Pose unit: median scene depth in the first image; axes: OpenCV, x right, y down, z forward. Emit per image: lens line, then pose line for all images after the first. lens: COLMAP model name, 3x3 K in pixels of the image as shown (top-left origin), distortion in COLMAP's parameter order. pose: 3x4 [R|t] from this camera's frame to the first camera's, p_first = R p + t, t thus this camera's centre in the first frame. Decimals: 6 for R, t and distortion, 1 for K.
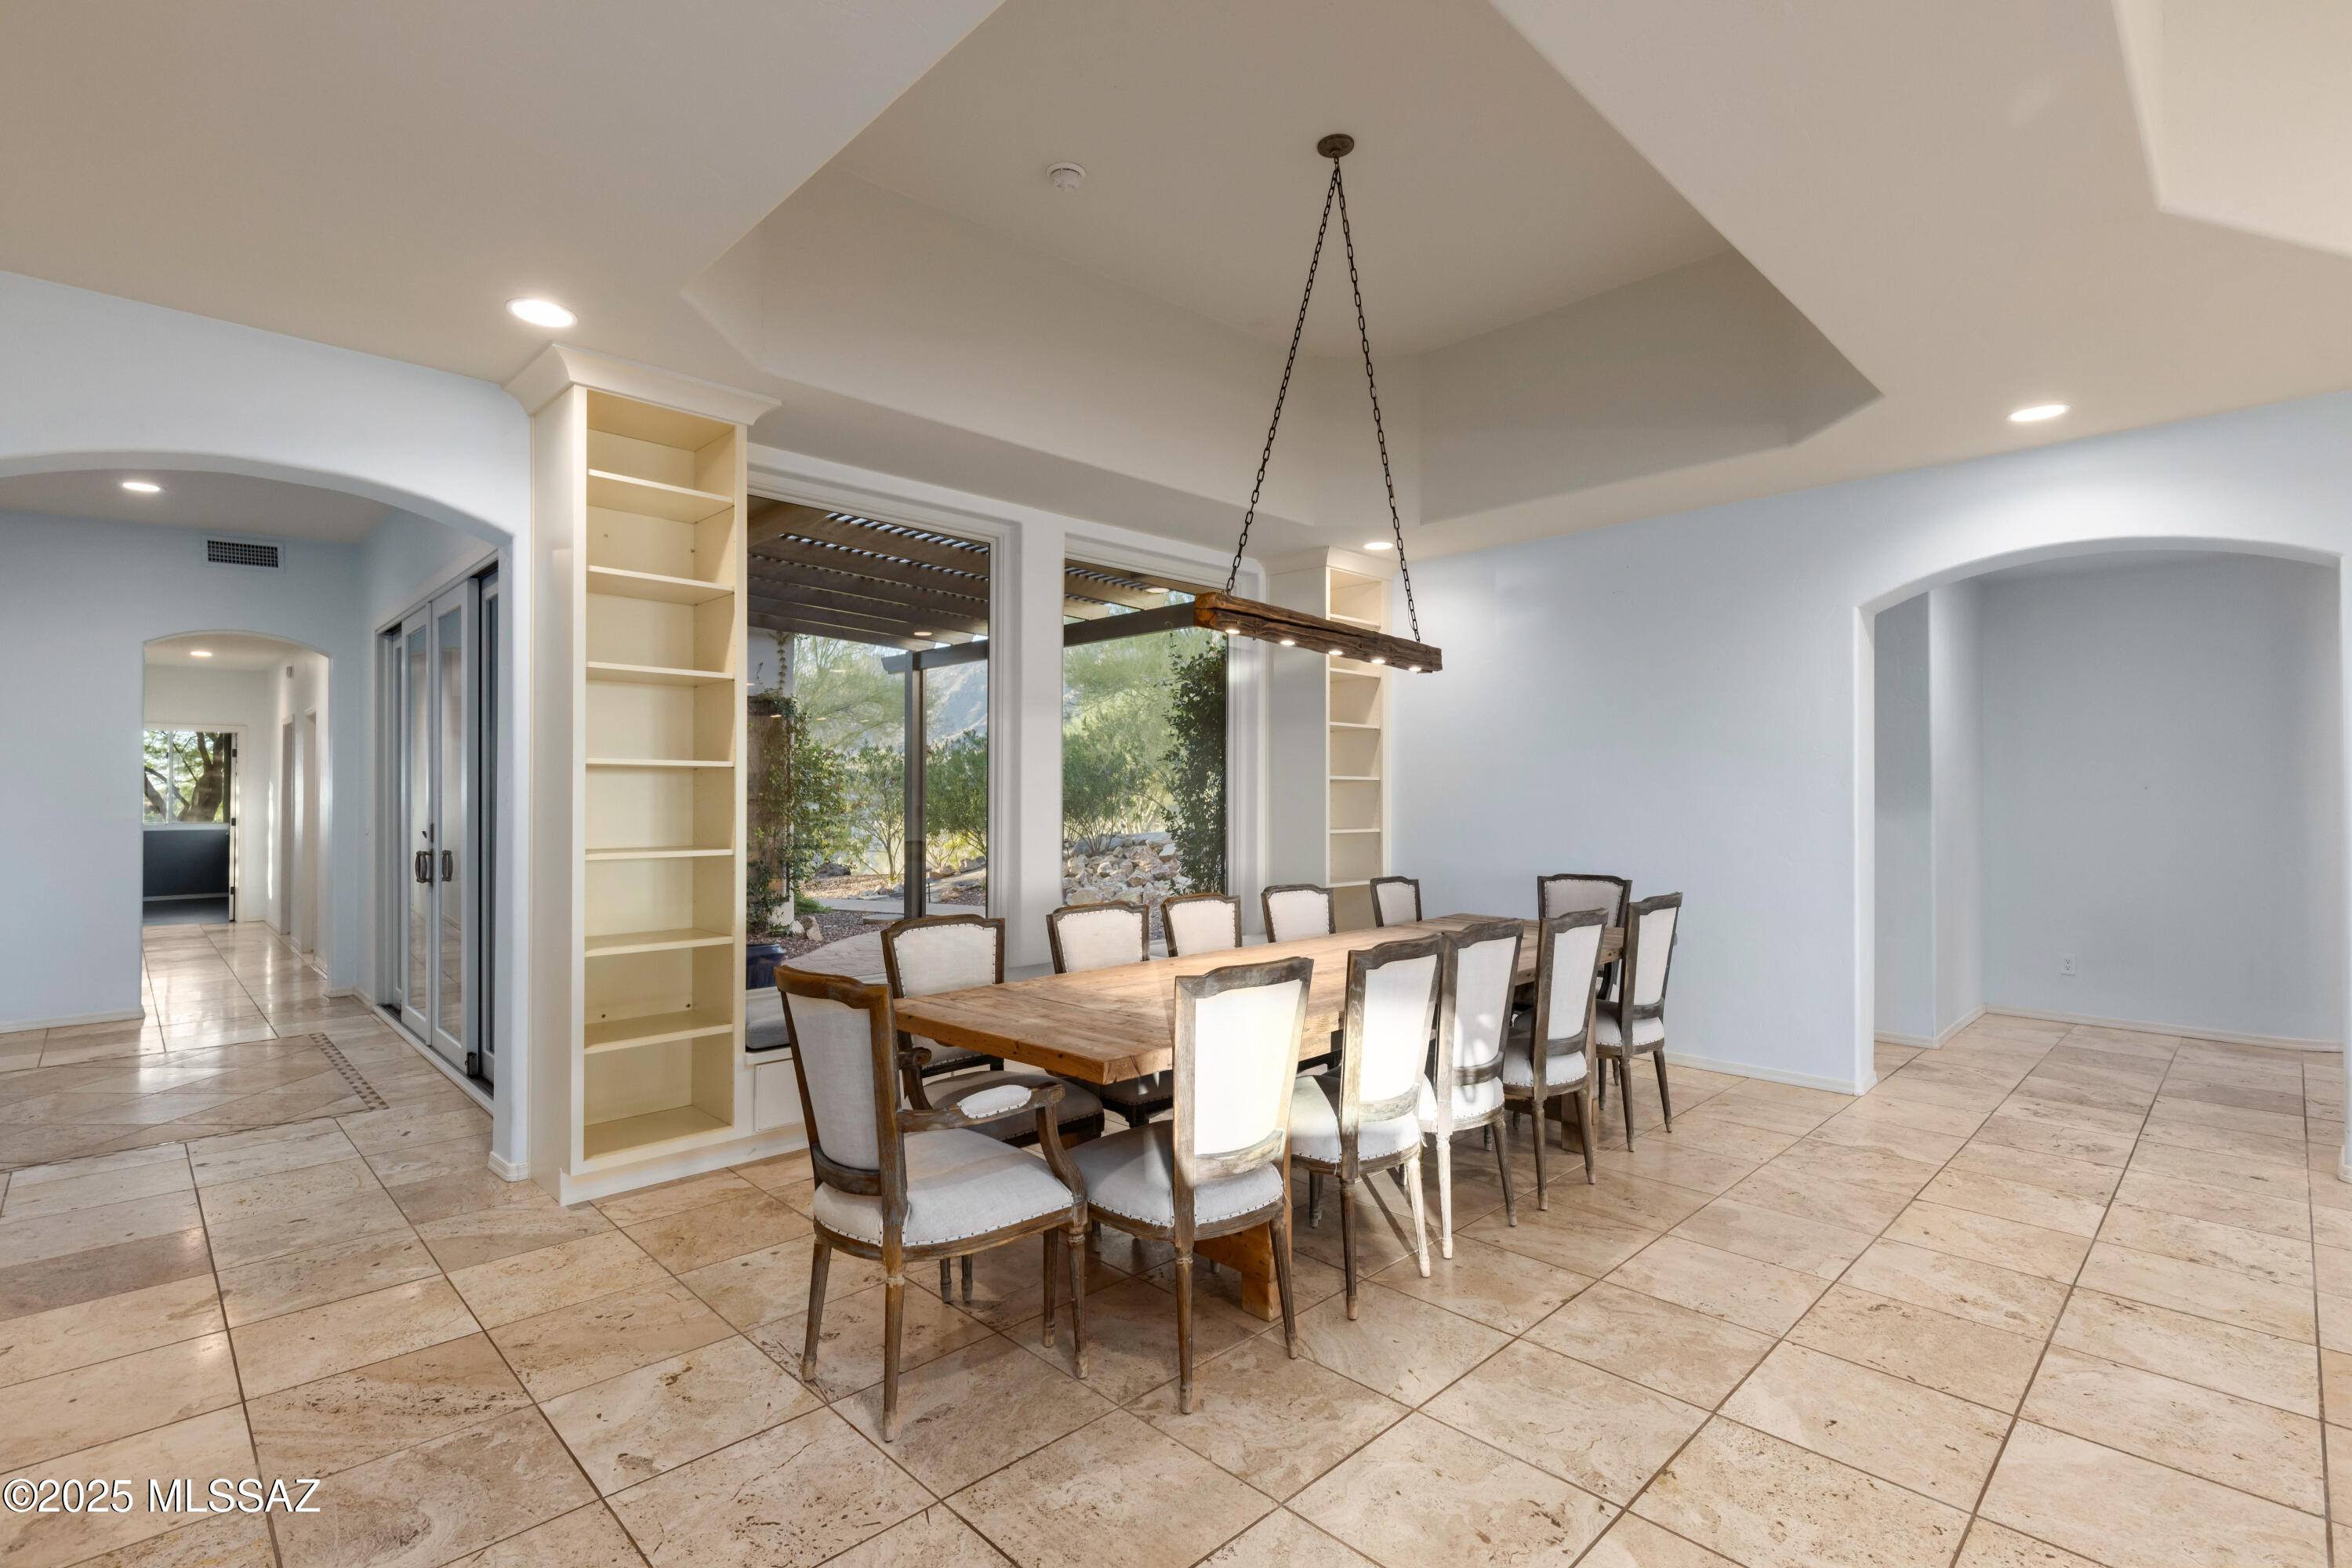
lens RADIAL K [[1076.7, 0, 1182.5], [0, 1076.7, 780.1], [0, 0, 1]] dist [0.001014, -0.001843]
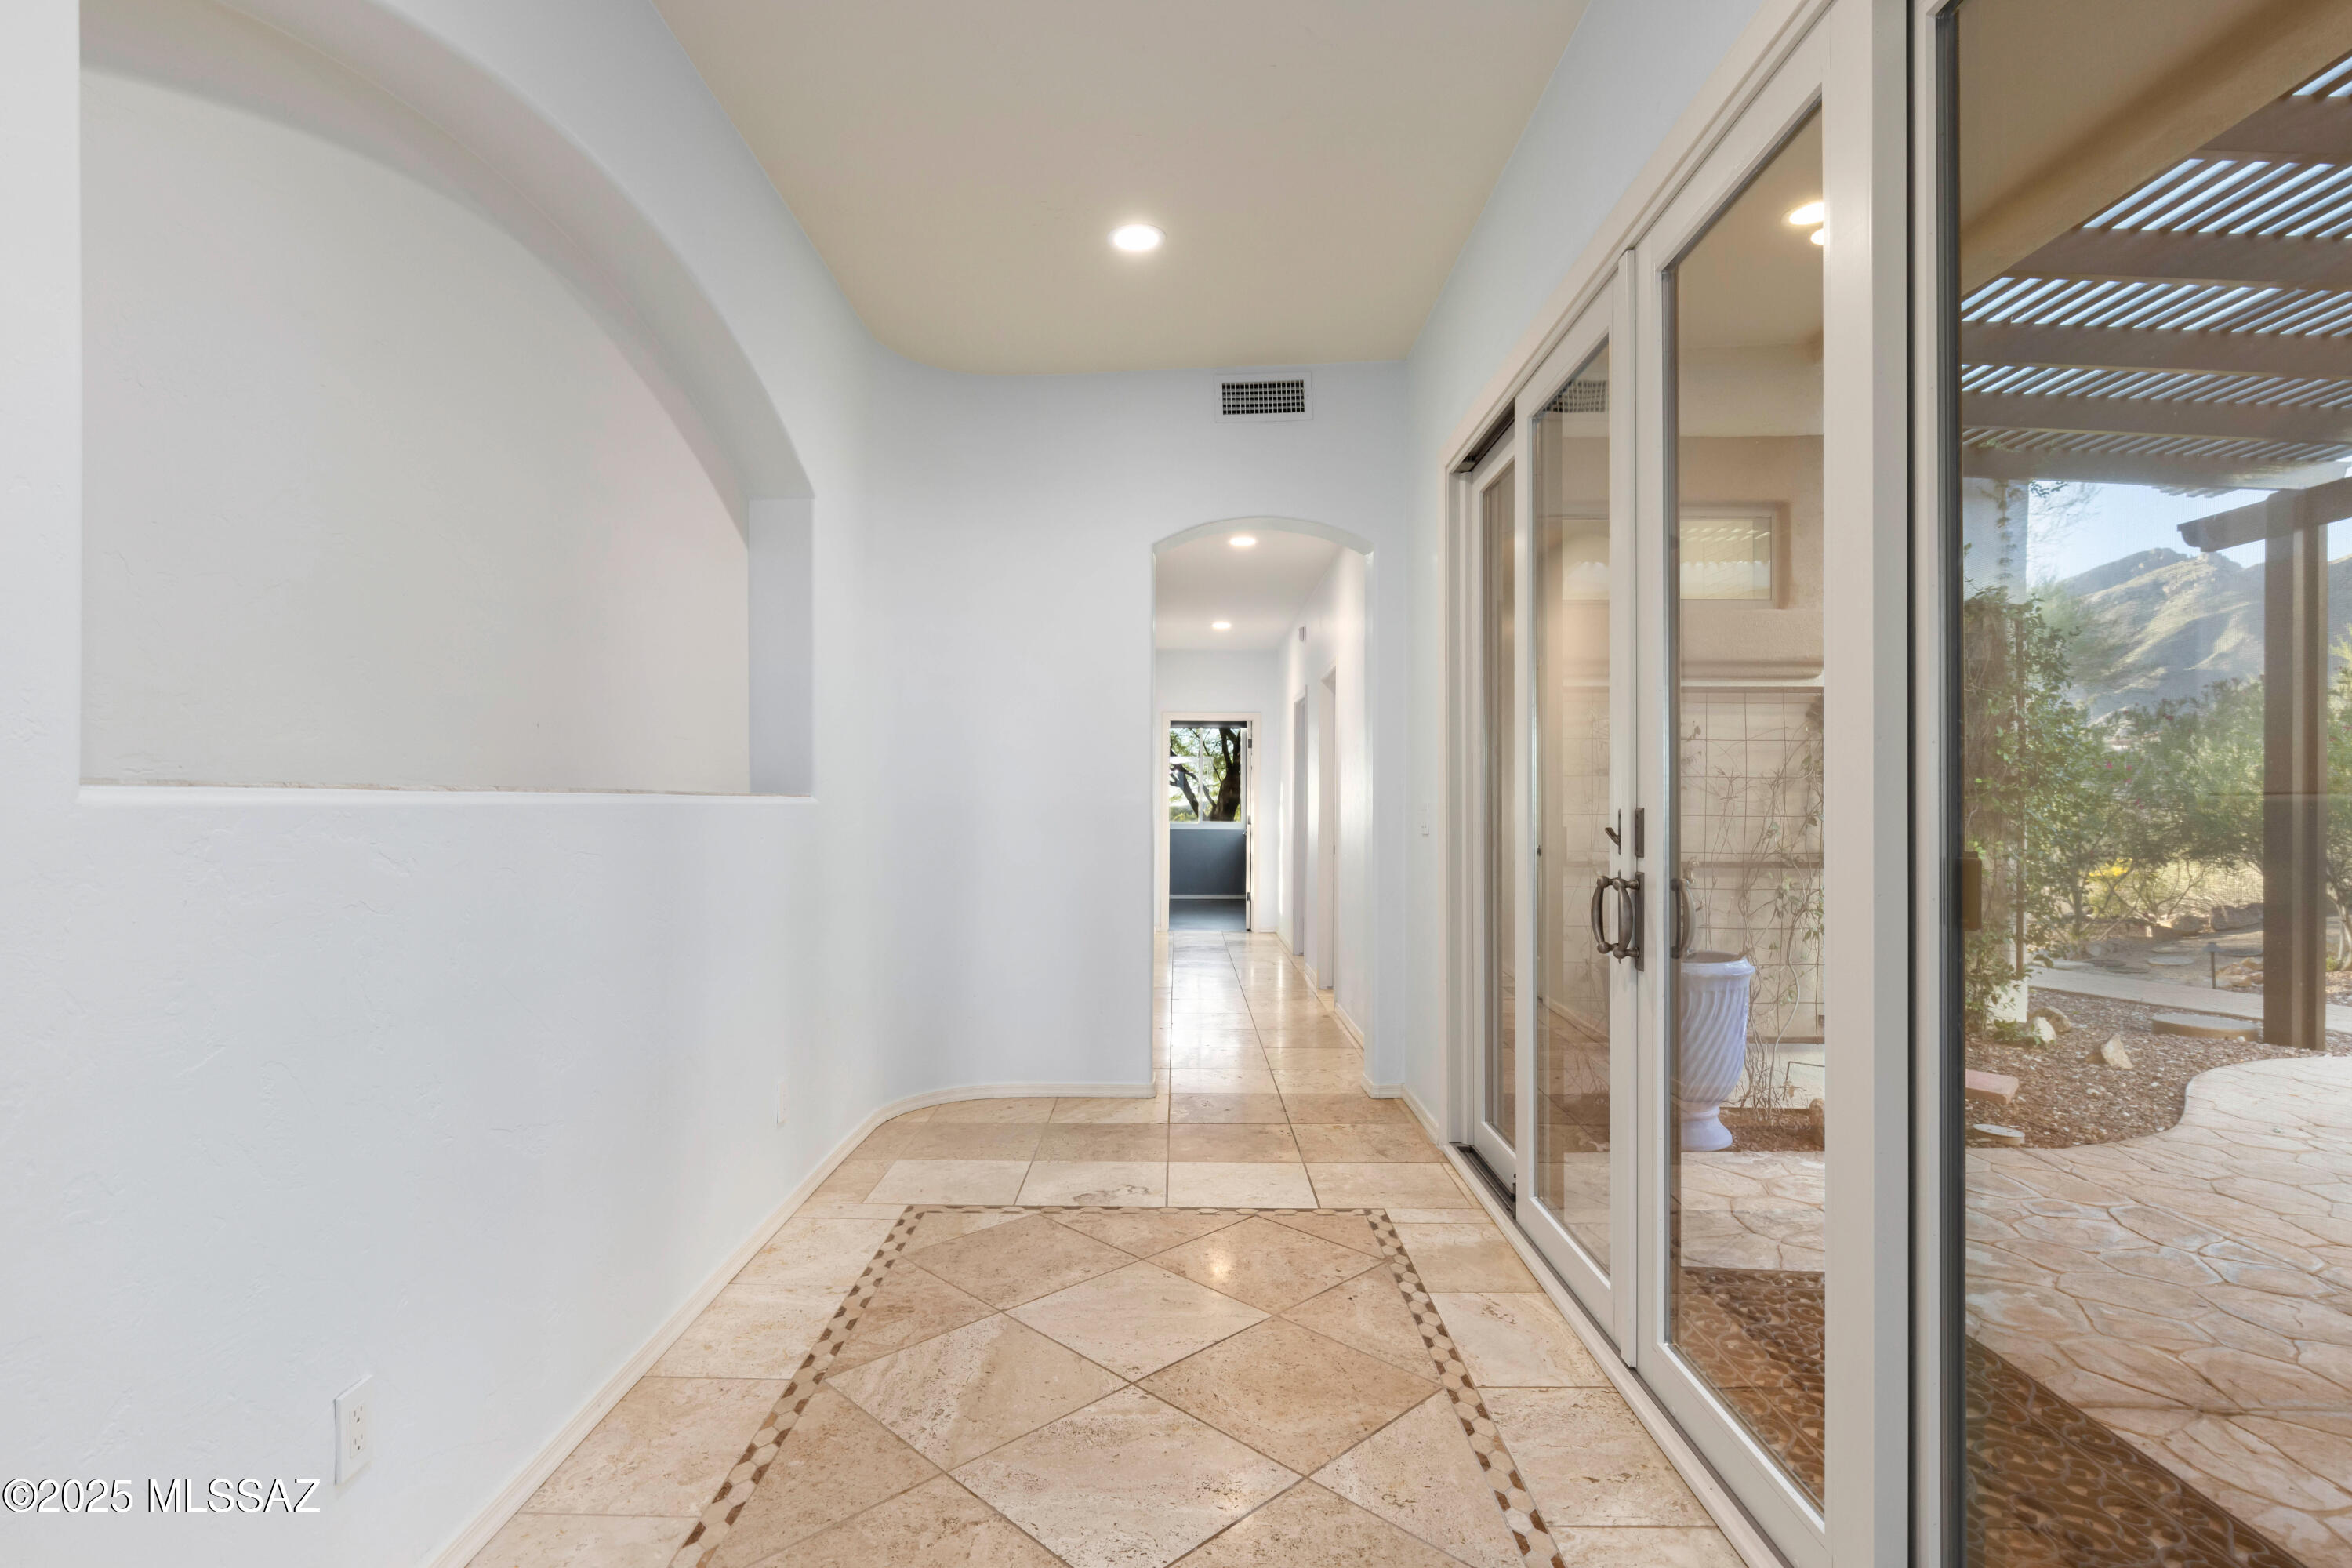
lens RADIAL K [[1204.5, 0, 1174.6], [0, 1204.5, 792.3], [0, 0, 1]] dist [-0.001055, -0.001014]
pose [[0.708874, -0.002344, -0.705332, -0.239231], [0.004775, 0.999988, 0.001475, 0.015420], [0.705319, -0.004414, 0.708876, 0.268458]]
